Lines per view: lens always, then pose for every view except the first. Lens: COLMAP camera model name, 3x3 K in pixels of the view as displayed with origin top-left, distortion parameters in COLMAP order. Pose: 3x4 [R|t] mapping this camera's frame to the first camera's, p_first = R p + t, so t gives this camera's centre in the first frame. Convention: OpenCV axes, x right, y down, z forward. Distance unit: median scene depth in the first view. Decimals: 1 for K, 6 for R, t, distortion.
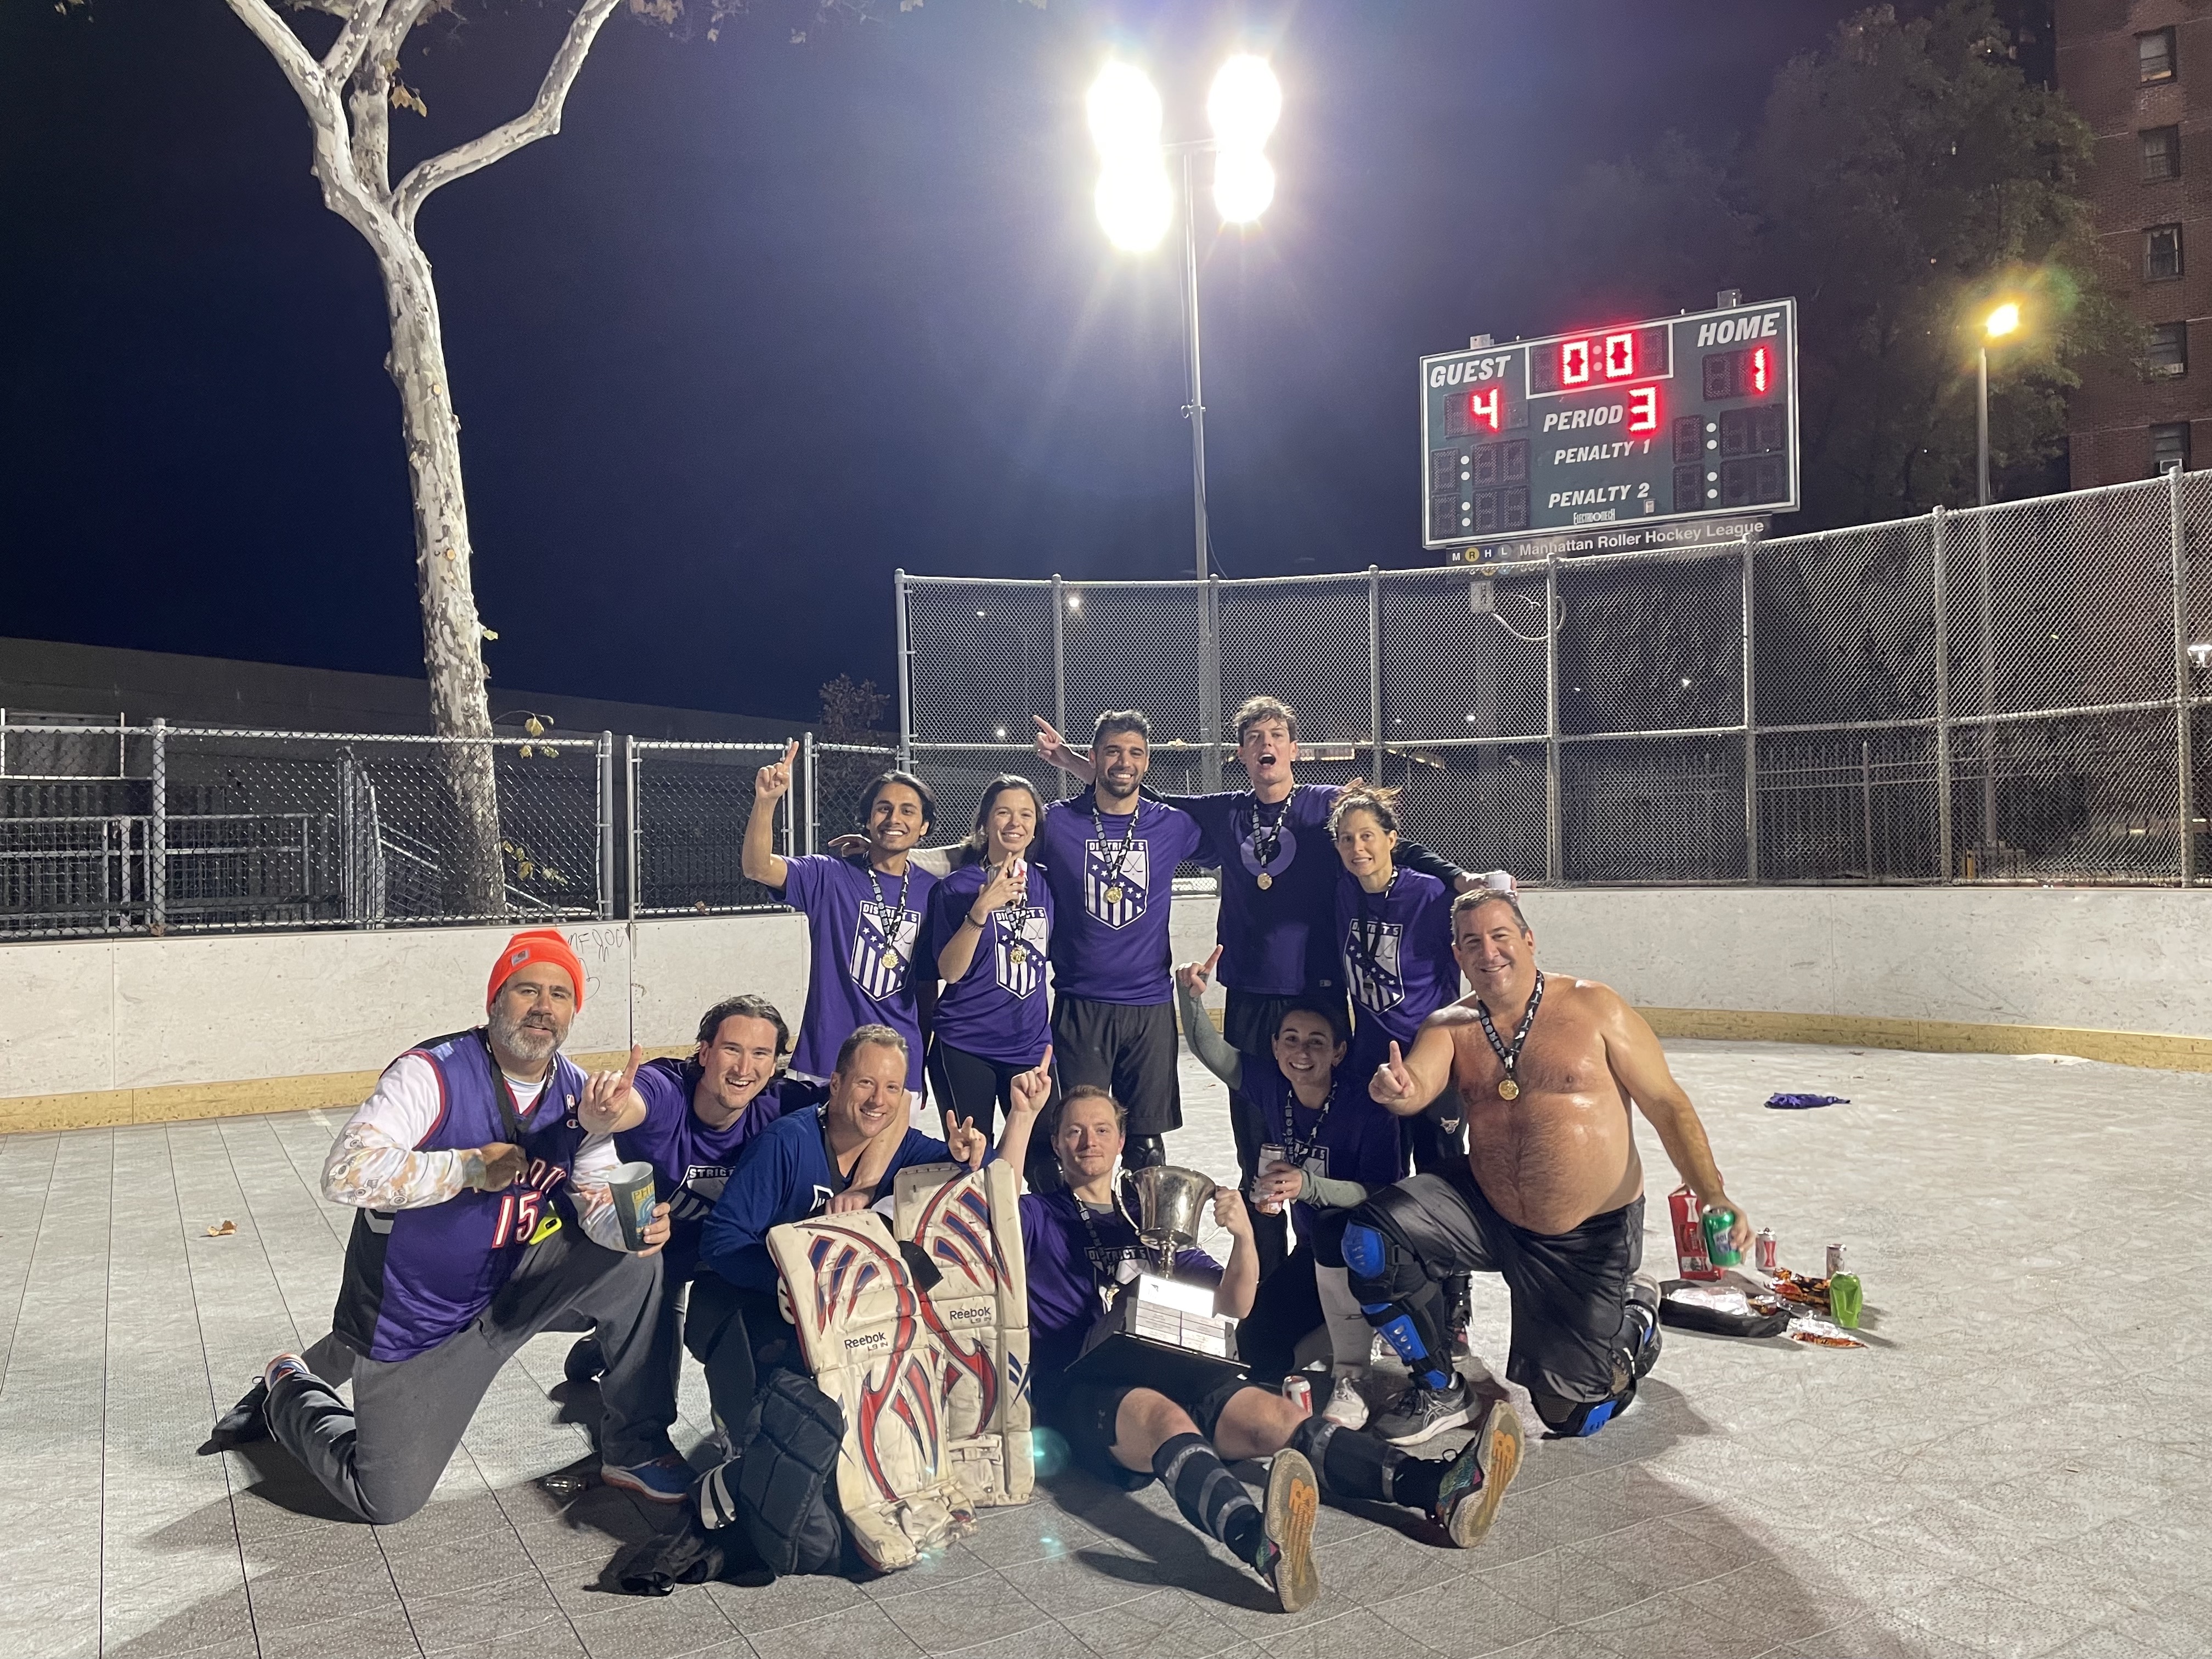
lens RADIAL K [[1614.9, 0, 1047.3], [0, 1614.9, 821.8], [0, 0, 1]] dist [0.072993, -0.101658]
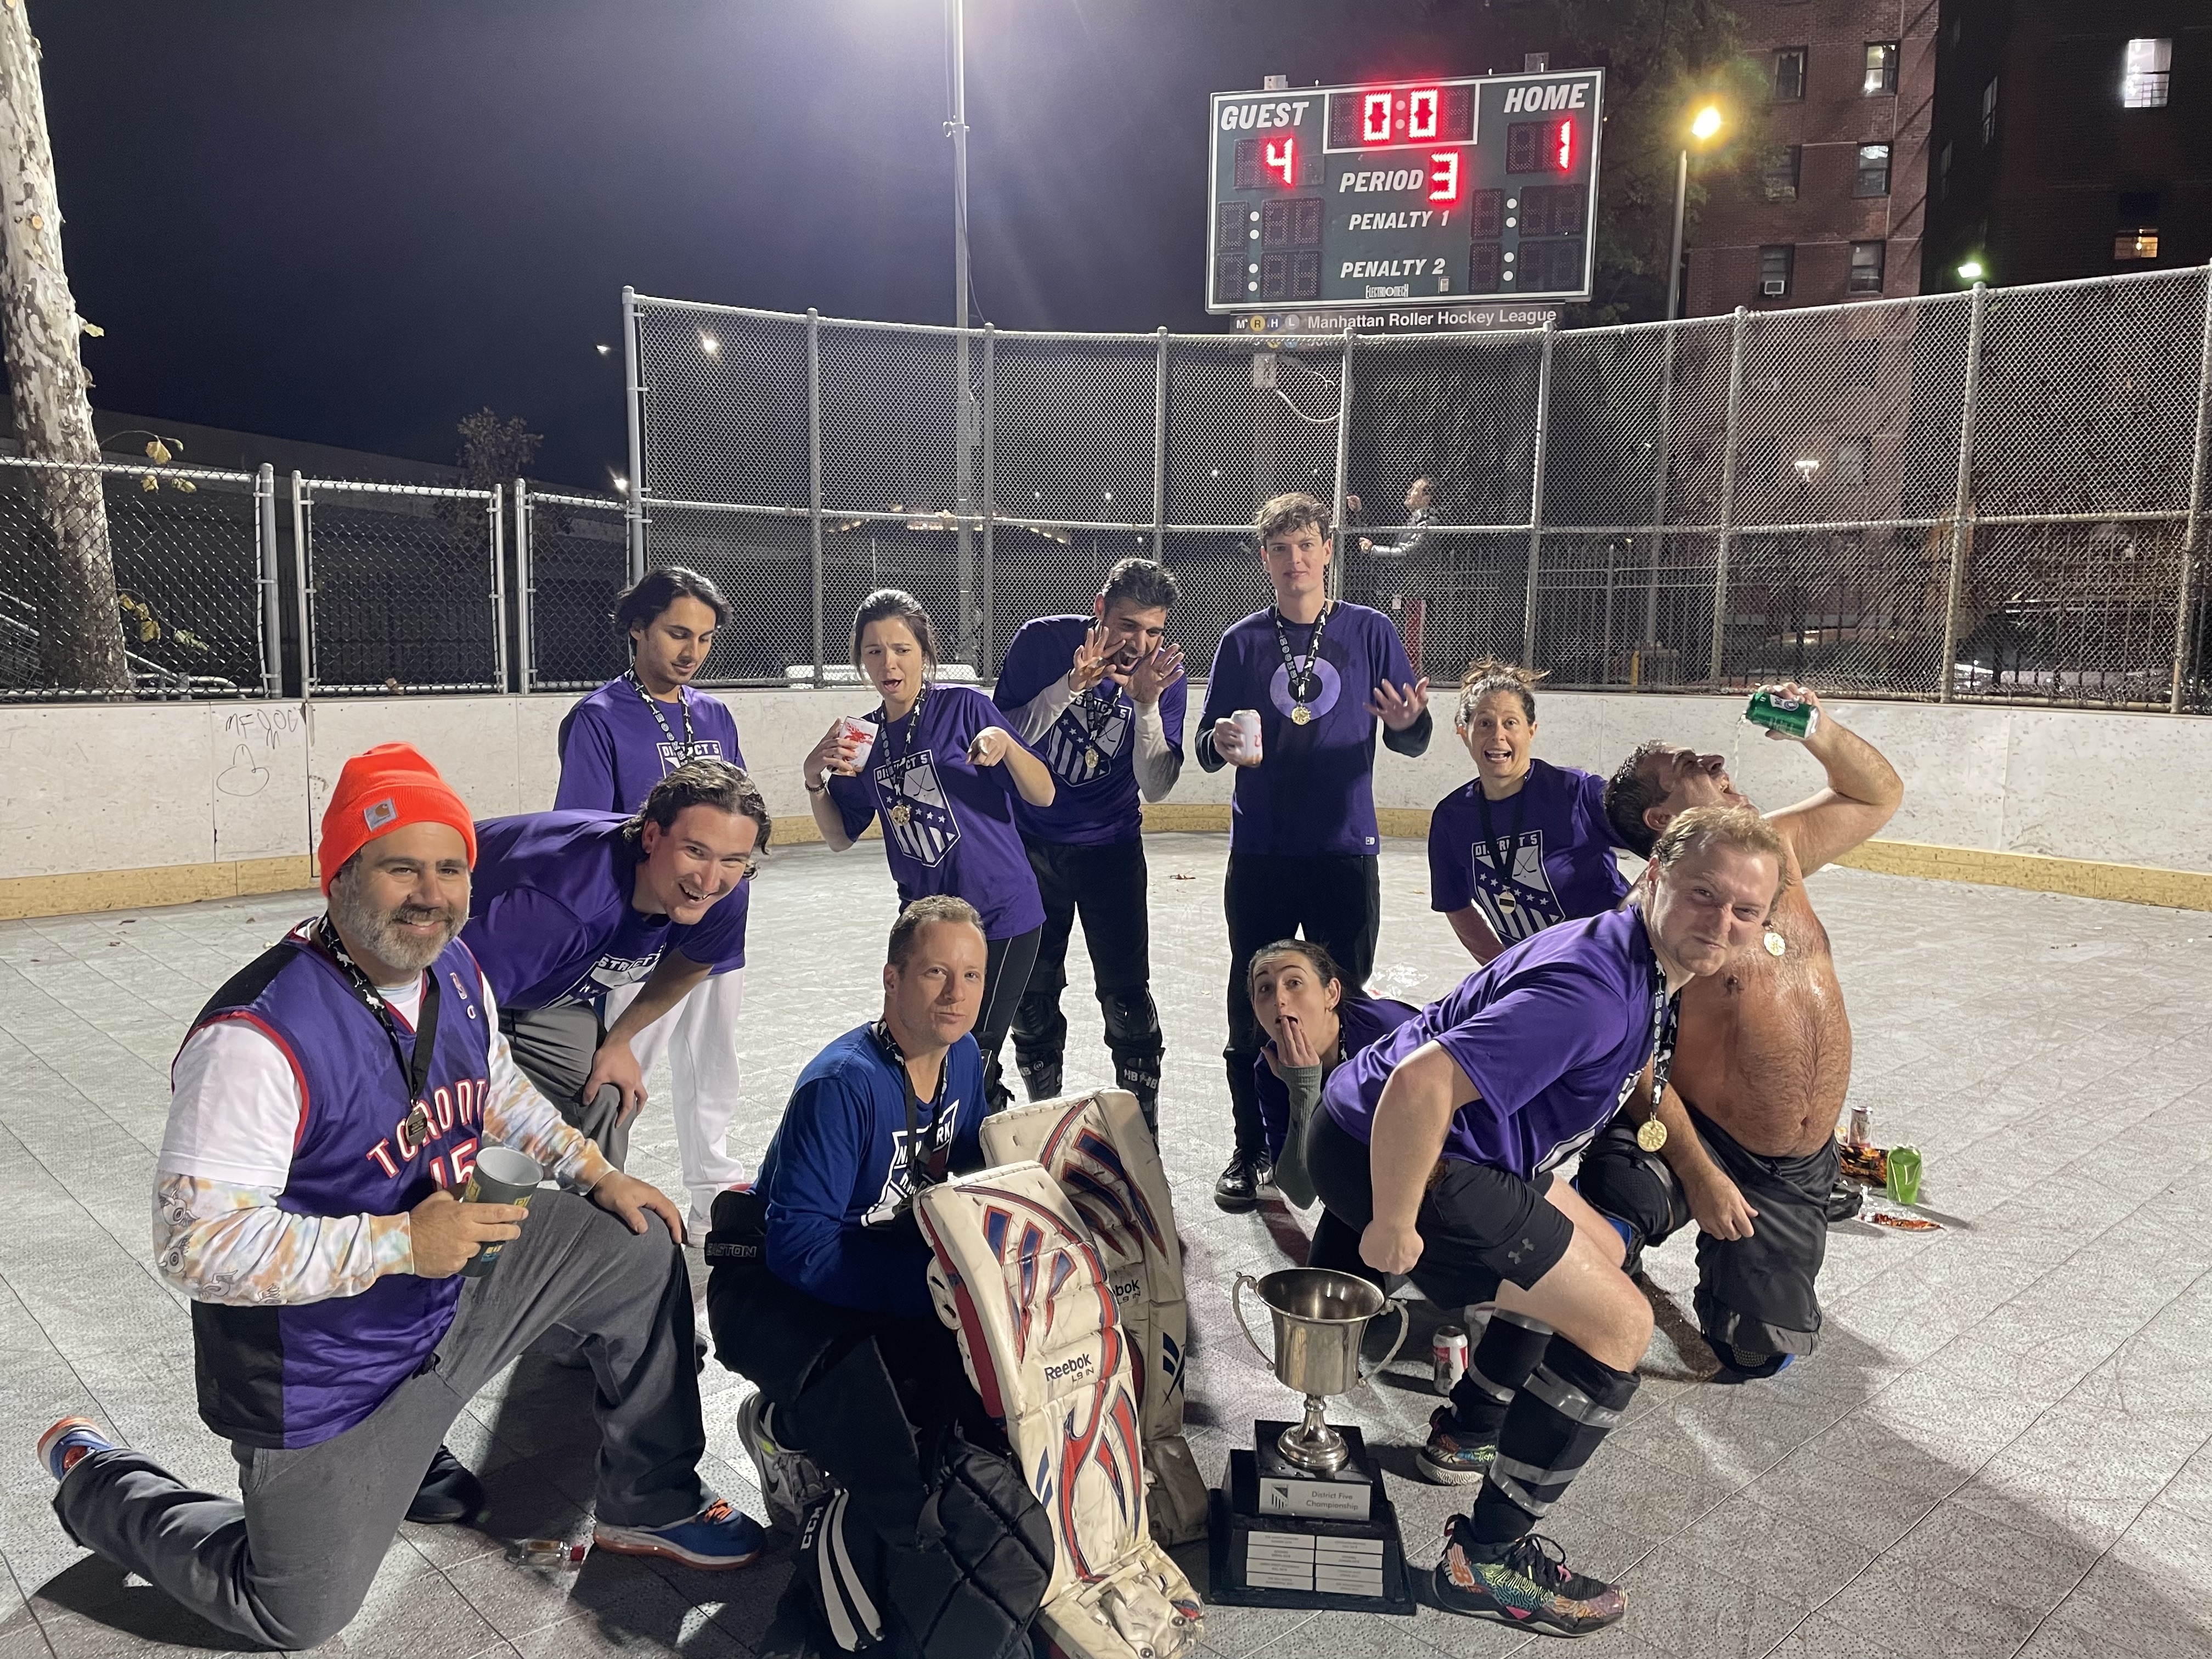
lens RADIAL K [[1614.9, 0, 1047.3], [0, 1614.9, 821.8], [0, 0, 1]] dist [0.072993, -0.101658]
pose [[0.971934, 0.004130, 0.235216, -0.078869], [-0.037147, 0.989997, 0.136110, -0.004290], [-0.232301, -0.141028, 0.962365, 0.096847]]
